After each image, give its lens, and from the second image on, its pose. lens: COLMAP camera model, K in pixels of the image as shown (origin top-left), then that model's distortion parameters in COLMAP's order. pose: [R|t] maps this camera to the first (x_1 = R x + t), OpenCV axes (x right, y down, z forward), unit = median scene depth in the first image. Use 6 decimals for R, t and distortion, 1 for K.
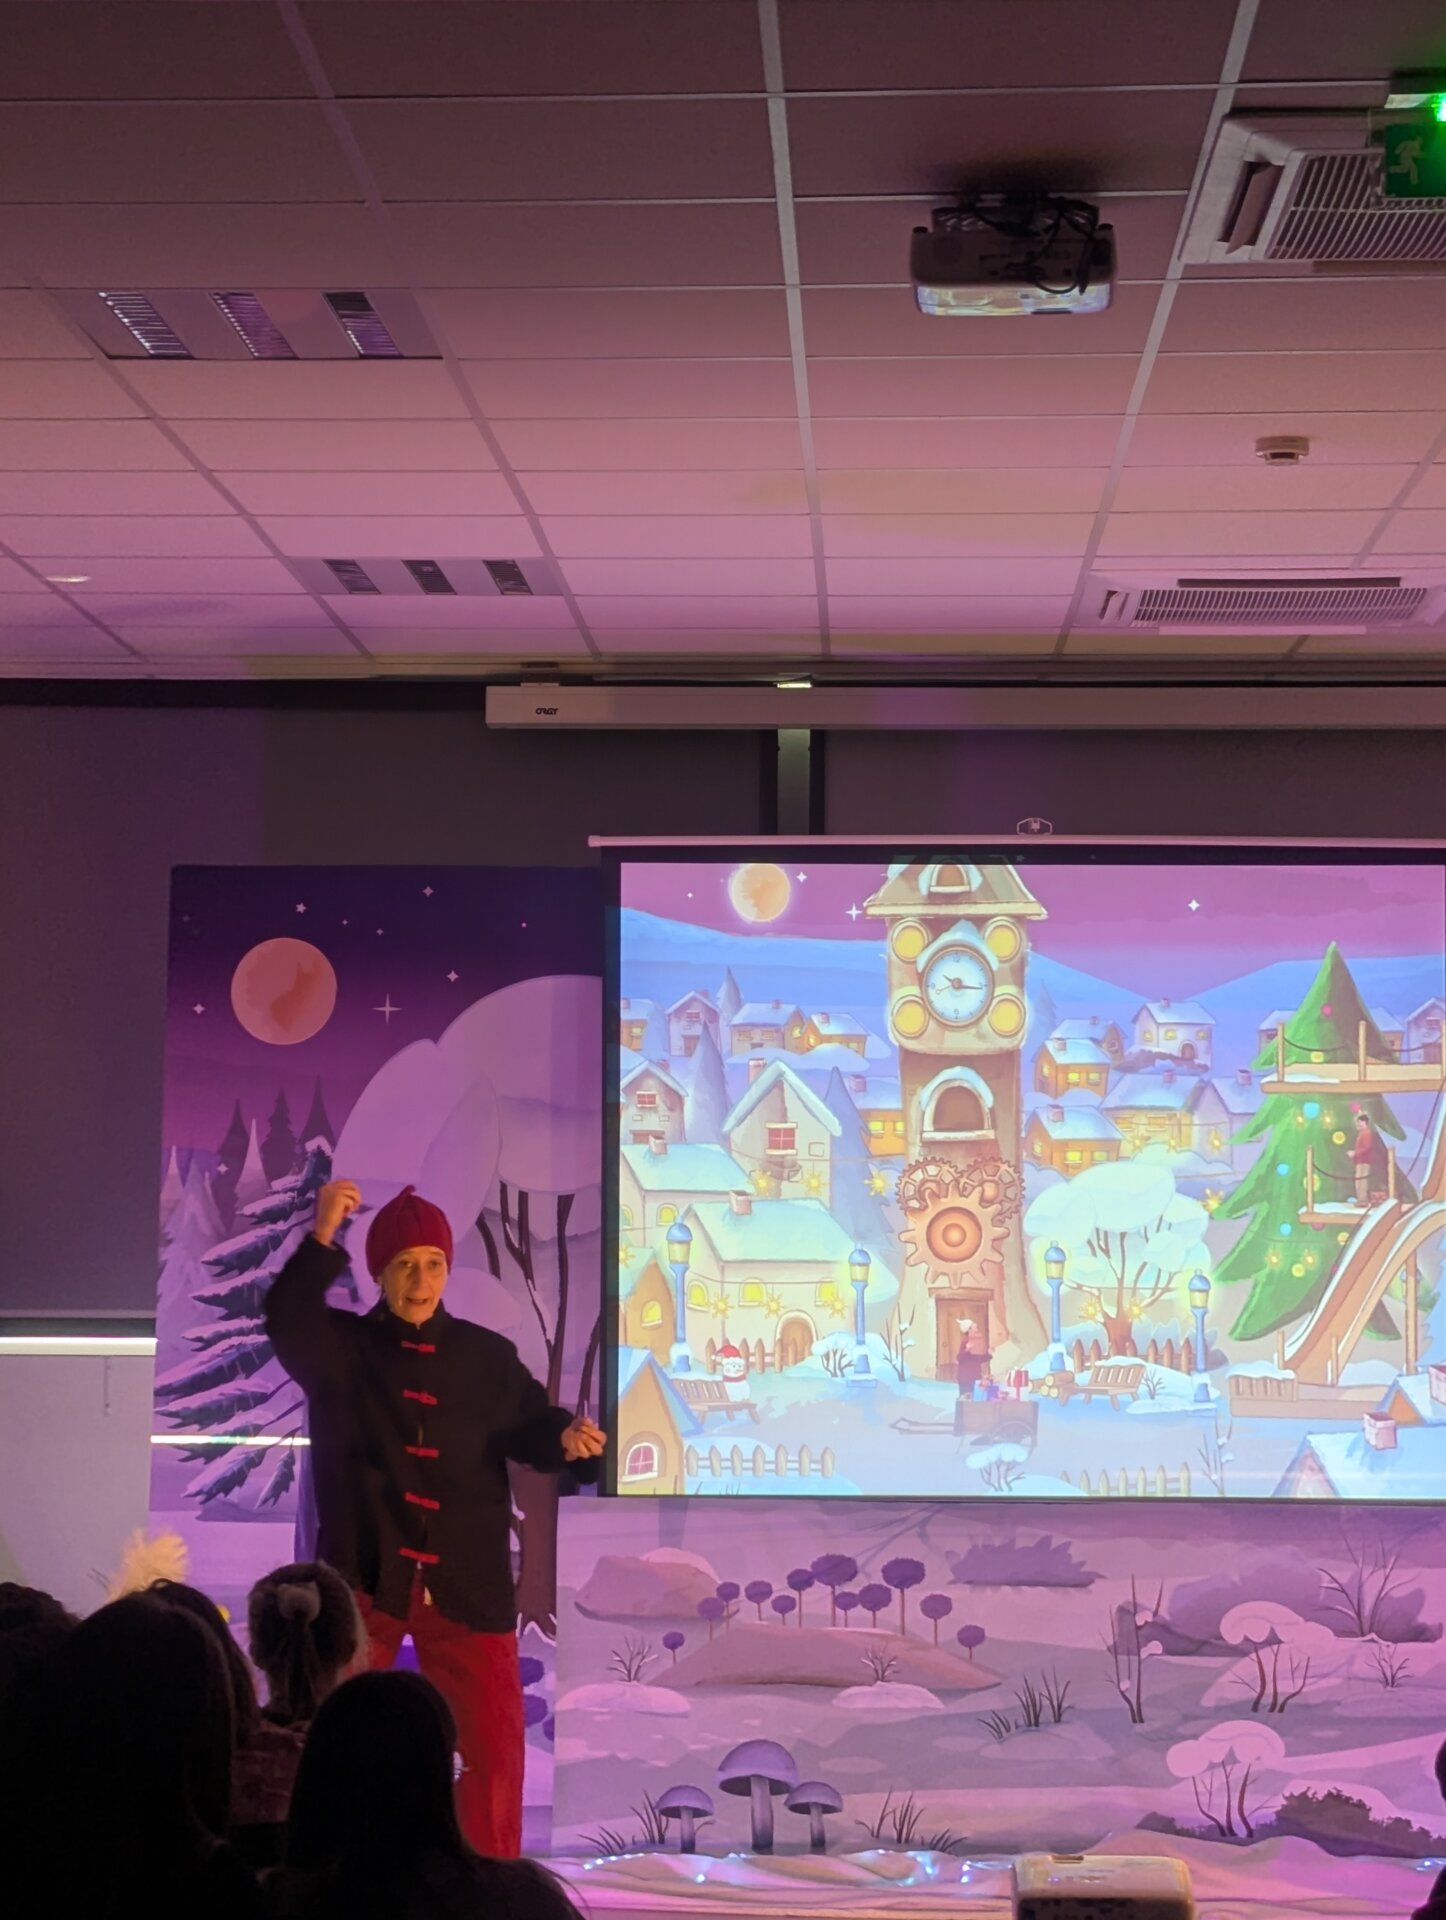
lens RADIAL K [[4668.1, 0, 724.8], [0, 4668.1, 934.9], [0, 0, 1]] dist [0.254058, -1.436791]
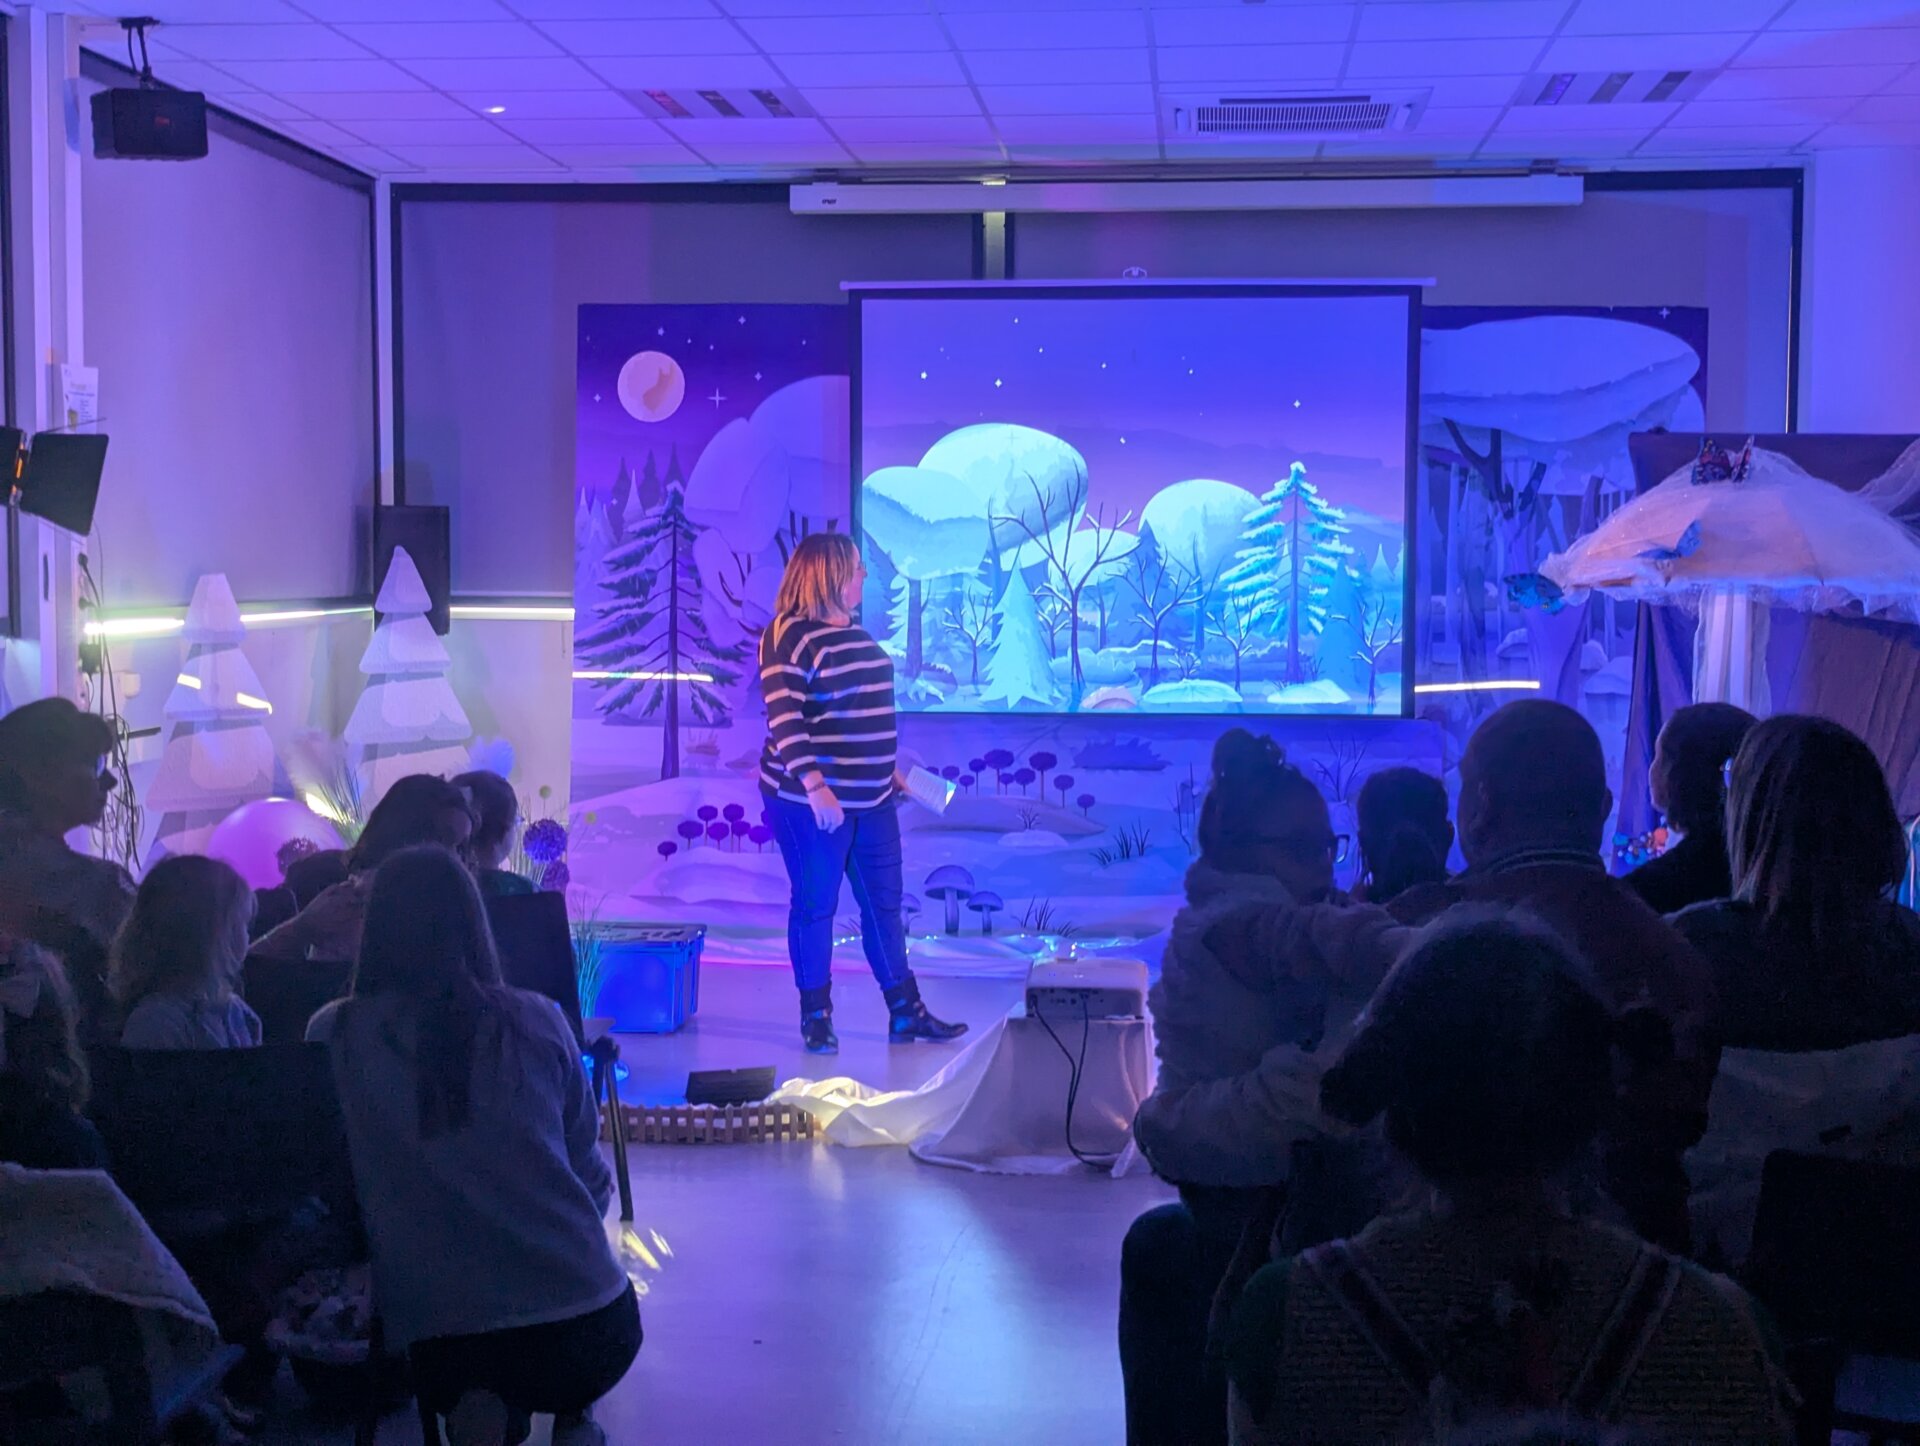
lens RADIAL K [[2681.0, 0, 947.1], [0, 2681.0, 723.1], [0, 0, 1]] dist [0.235664, -0.847010]
pose [[0.997961, 0.003687, -0.063716, 0.063150], [0.004548, 0.991684, 0.128618, 0.008546], [0.063660, -0.128646, 0.989645, 0.116380]]
